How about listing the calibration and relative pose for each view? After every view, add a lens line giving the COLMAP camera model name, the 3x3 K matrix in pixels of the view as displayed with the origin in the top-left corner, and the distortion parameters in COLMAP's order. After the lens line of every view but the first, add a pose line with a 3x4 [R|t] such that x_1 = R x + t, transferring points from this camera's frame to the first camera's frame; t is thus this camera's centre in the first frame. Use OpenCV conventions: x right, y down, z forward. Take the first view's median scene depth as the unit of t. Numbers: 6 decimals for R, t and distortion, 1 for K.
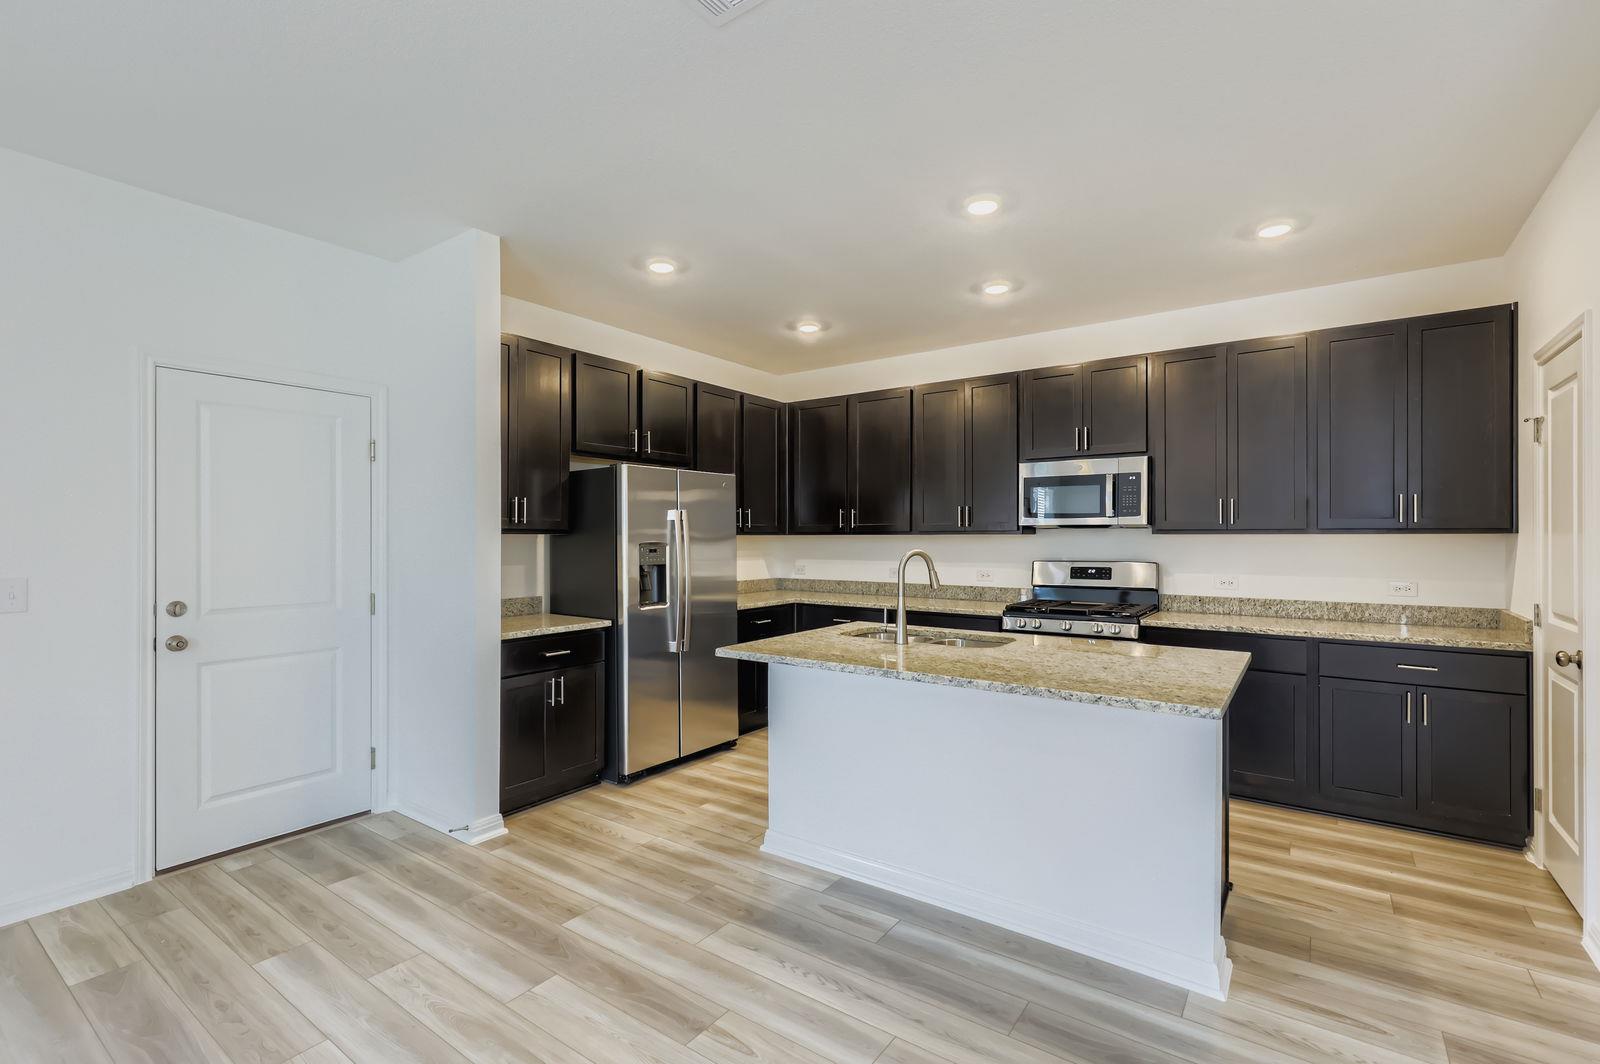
lens RADIAL K [[721.4, 0, 796.5], [0, 721.4, 522.7], [0, 0, 1]] dist [0.014325, -0.000307]
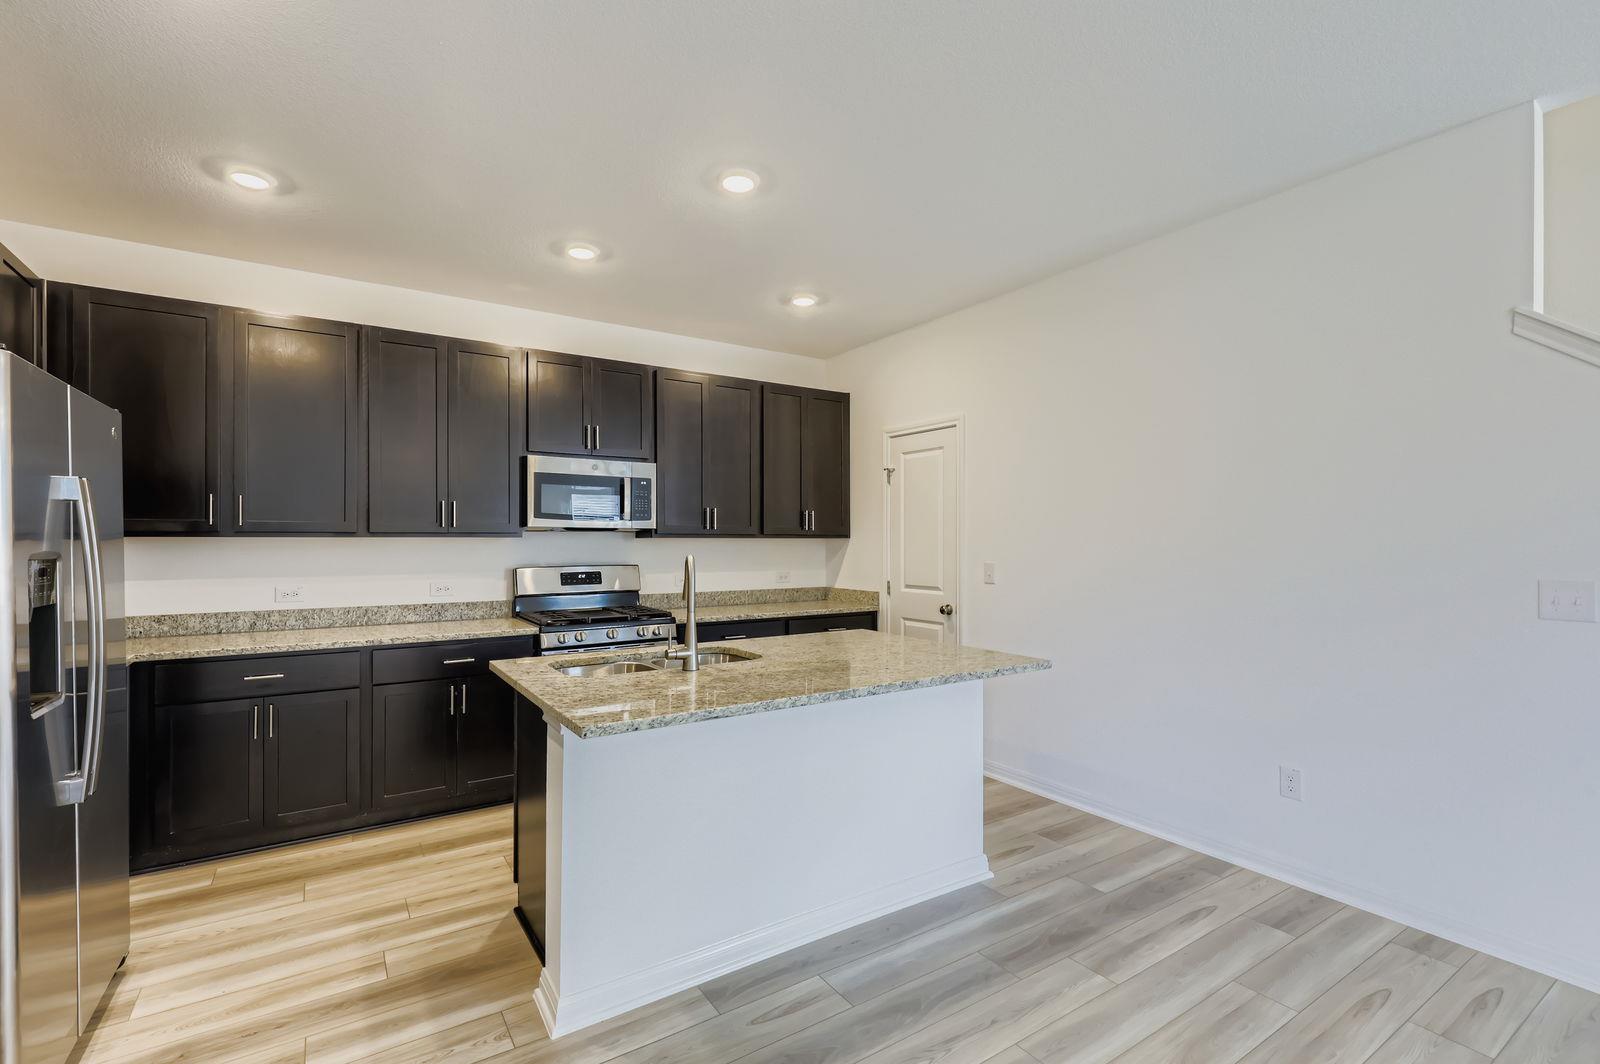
lens RADIAL K [[721.4, 0, 795.3], [0, 721.4, 527.5], [0, 0, 1]] dist [0.014325, -0.000307]
pose [[0.363658, 0.018118, 0.931356, -0.451241], [-0.018713, 0.999751, -0.012142, 0.010614], [-0.931345, -0.013013, 0.363906, 0.461599]]
